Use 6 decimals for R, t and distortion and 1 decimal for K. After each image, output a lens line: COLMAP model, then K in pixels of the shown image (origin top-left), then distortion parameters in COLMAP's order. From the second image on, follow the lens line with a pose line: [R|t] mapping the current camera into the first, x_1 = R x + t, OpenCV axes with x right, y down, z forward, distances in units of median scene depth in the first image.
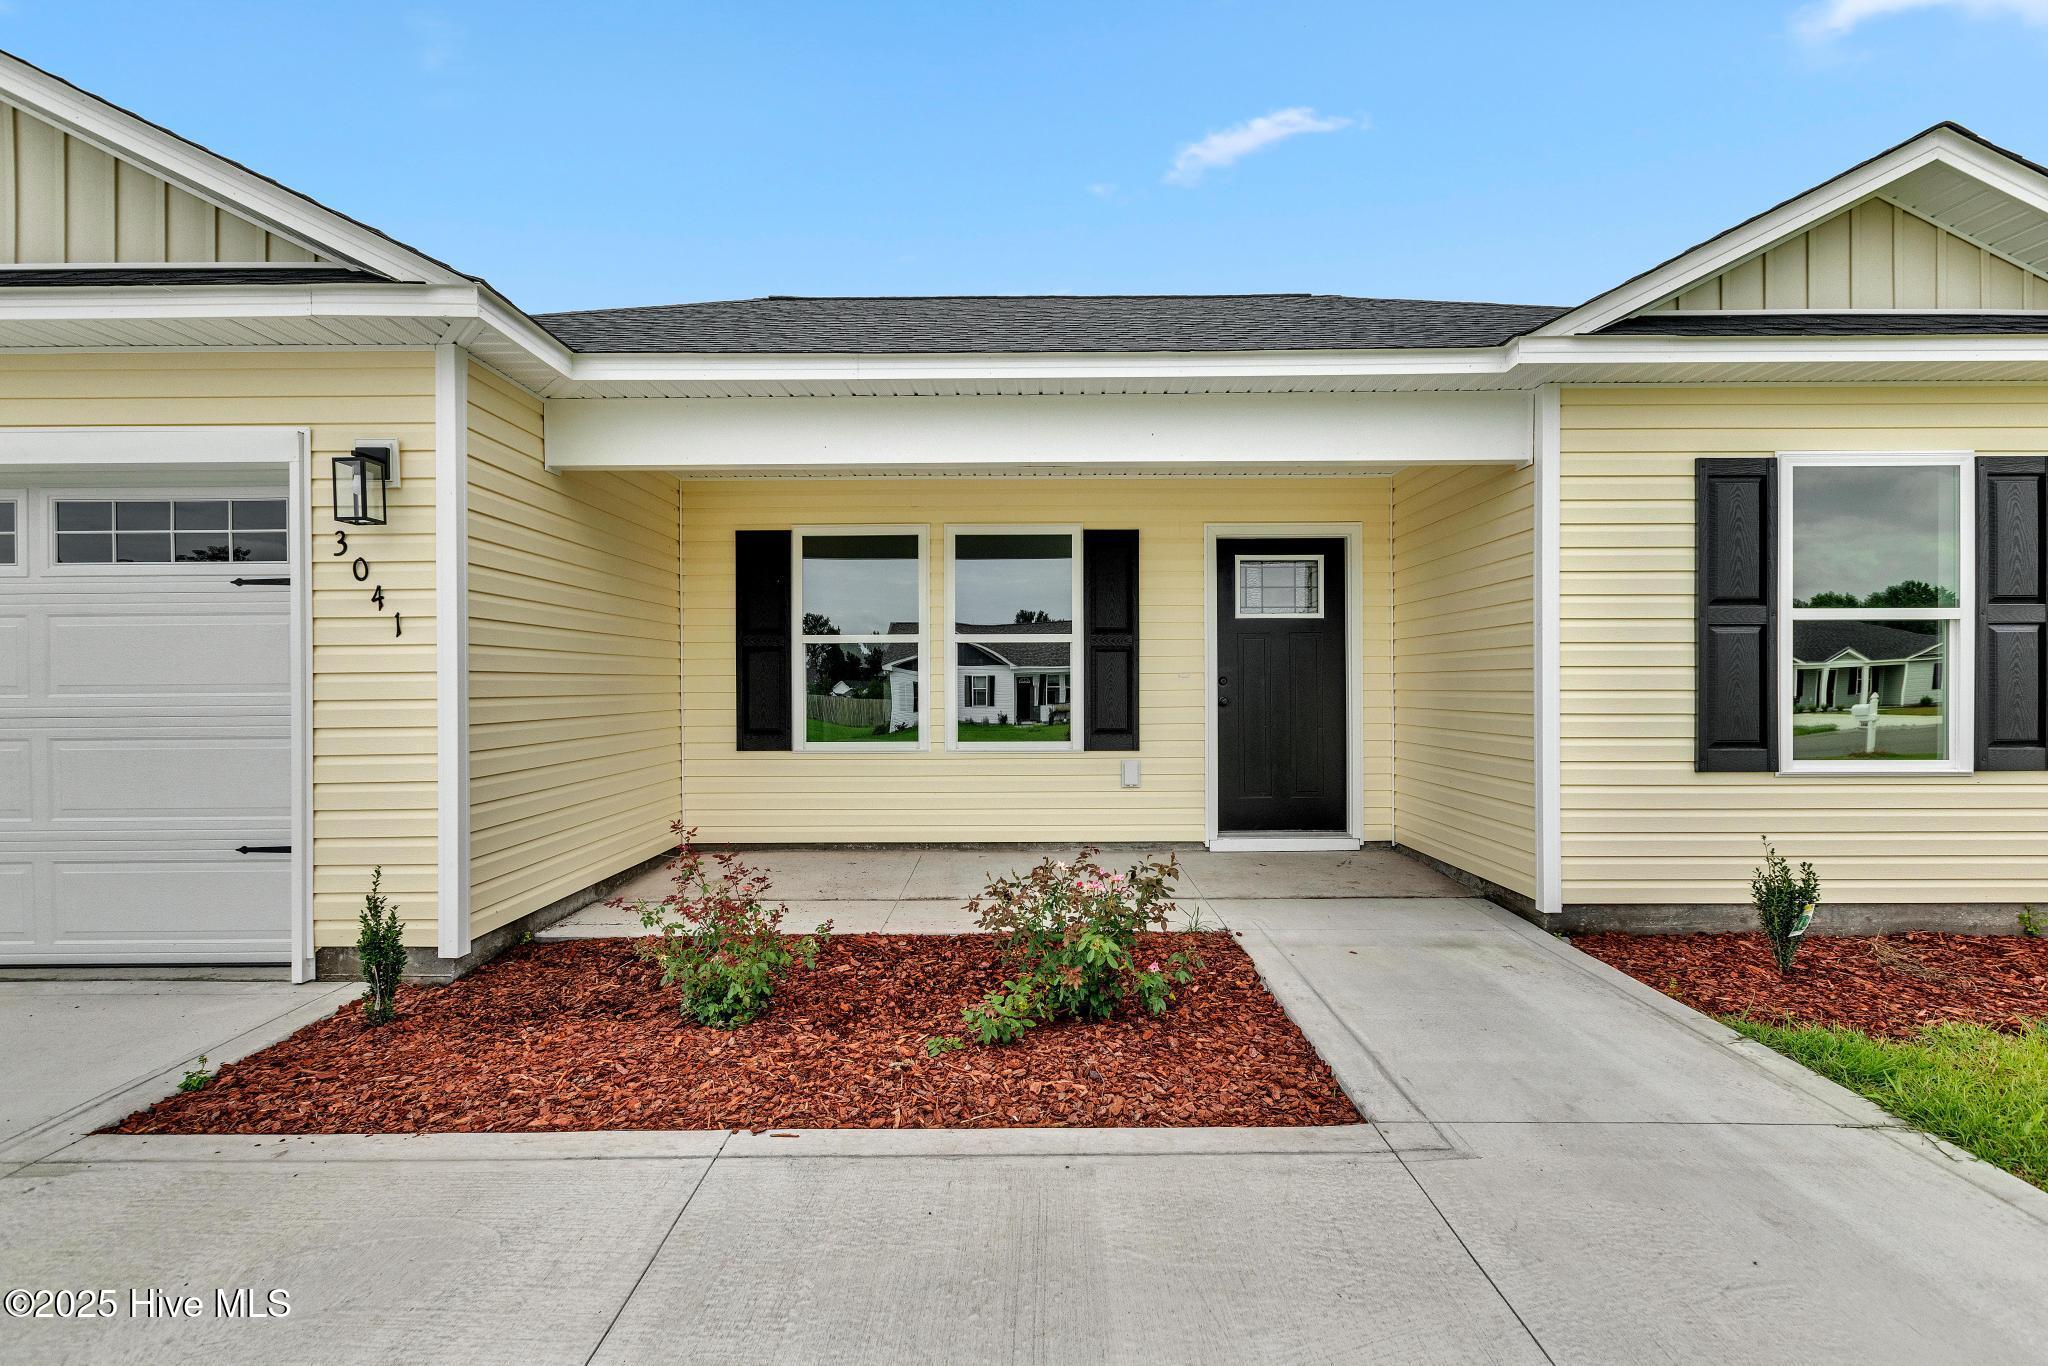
lens RADIAL K [[925.6, 0, 1020.2], [0, 925.6, 680.9], [0, 0, 1]] dist [0.003517, -0.000026]
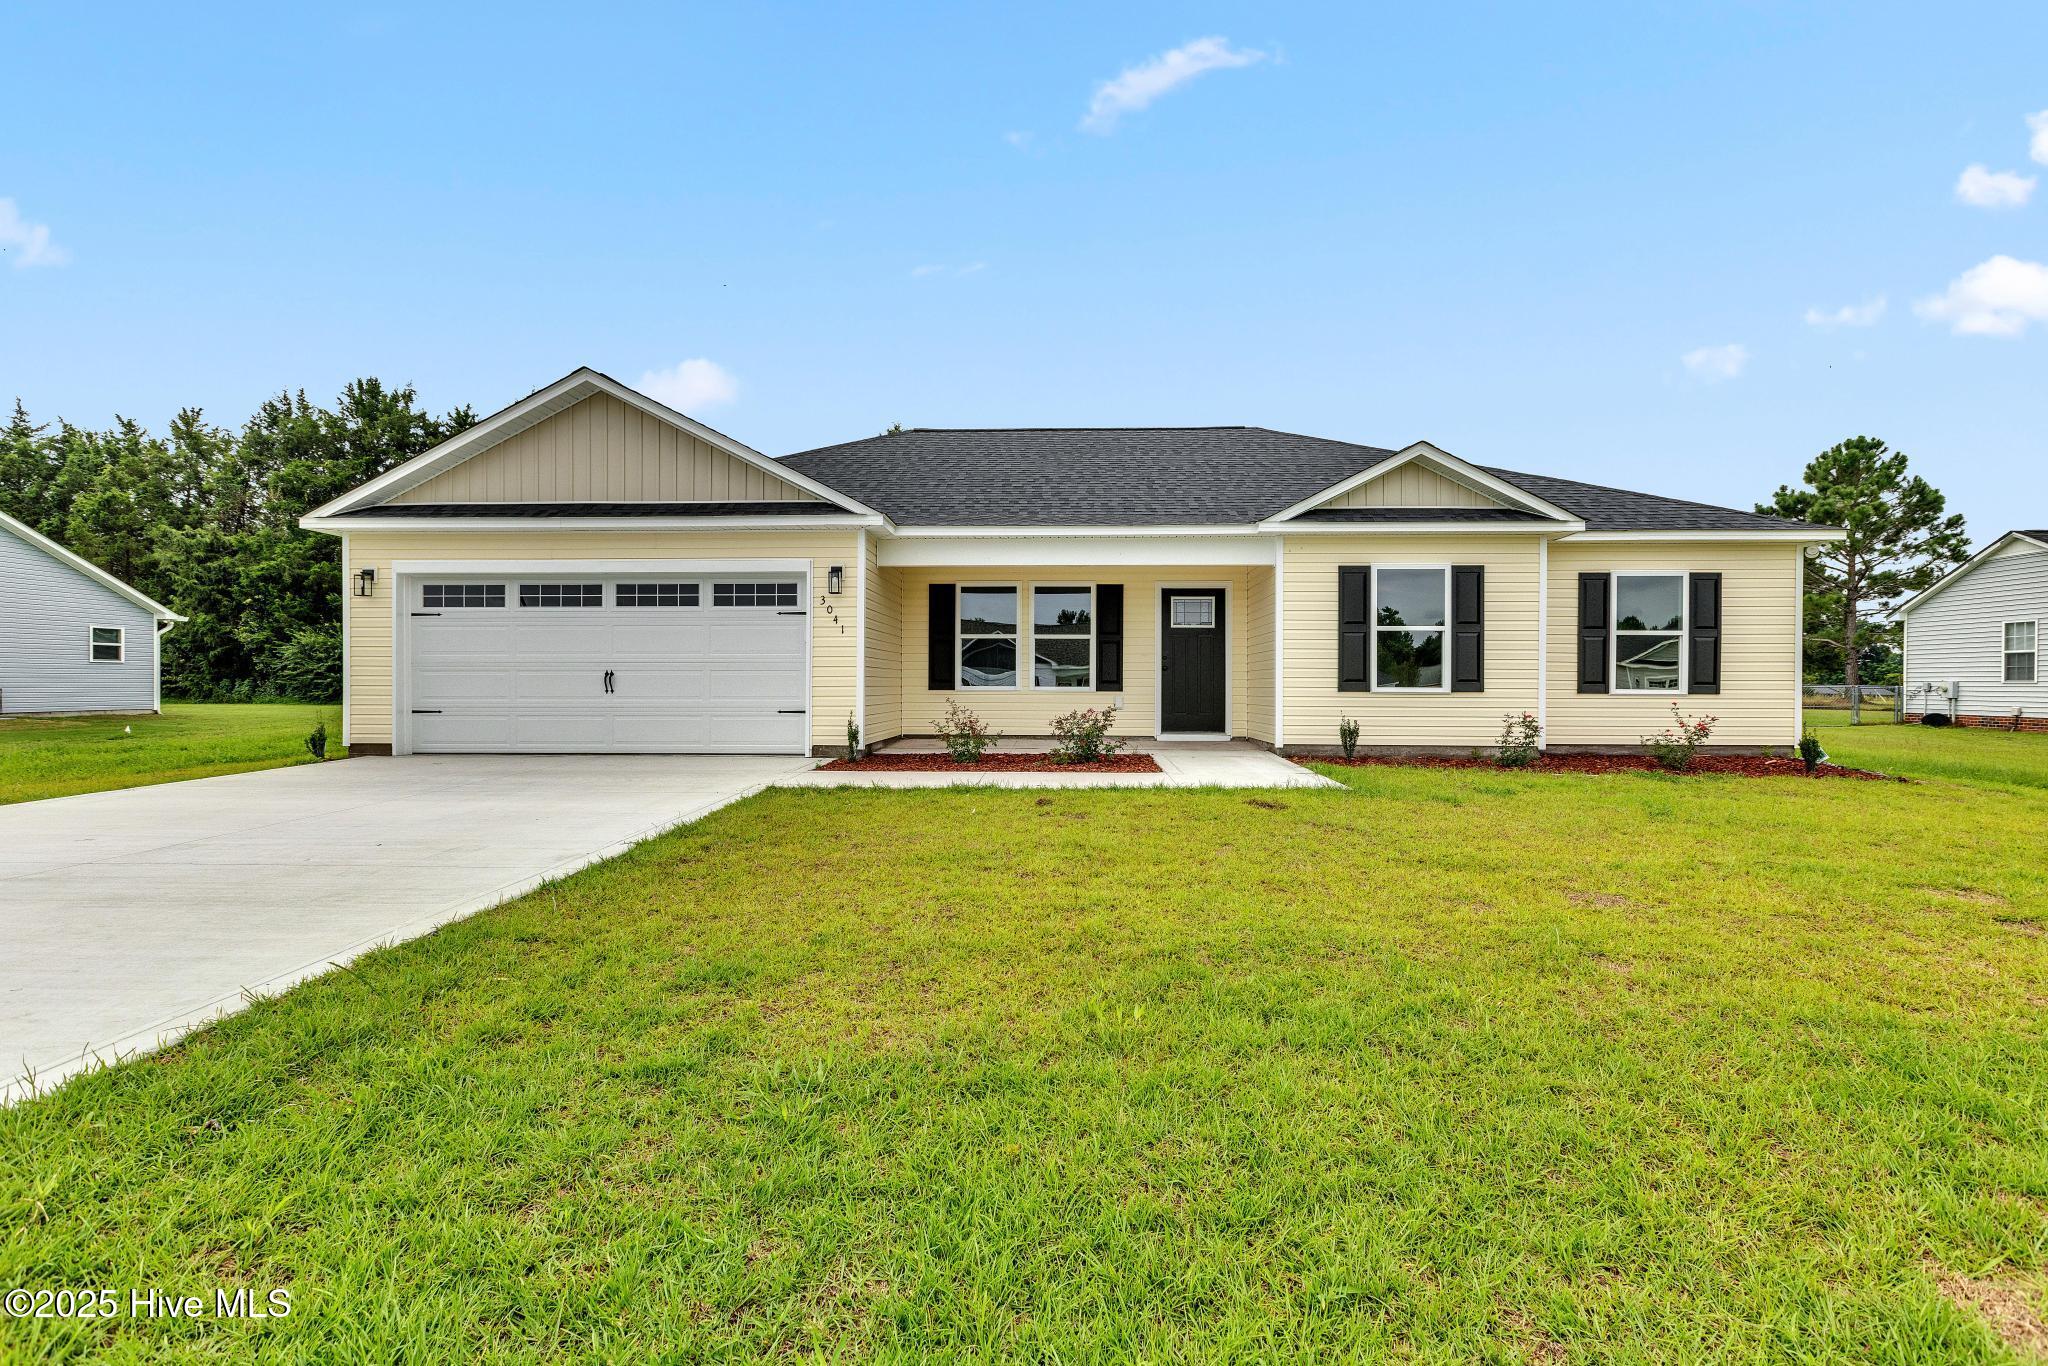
lens RADIAL K [[1014.1, 0, 1023.7], [0, 1014.1, 677.3], [0, 0, 1]] dist [-0.003397, 0.001153]
pose [[0.999312, 0.008074, -0.036188, -0.013766], [-0.008401, 0.999925, -0.008877, 0.089921], [0.036113, 0.009175, 0.999306, -1.720913]]
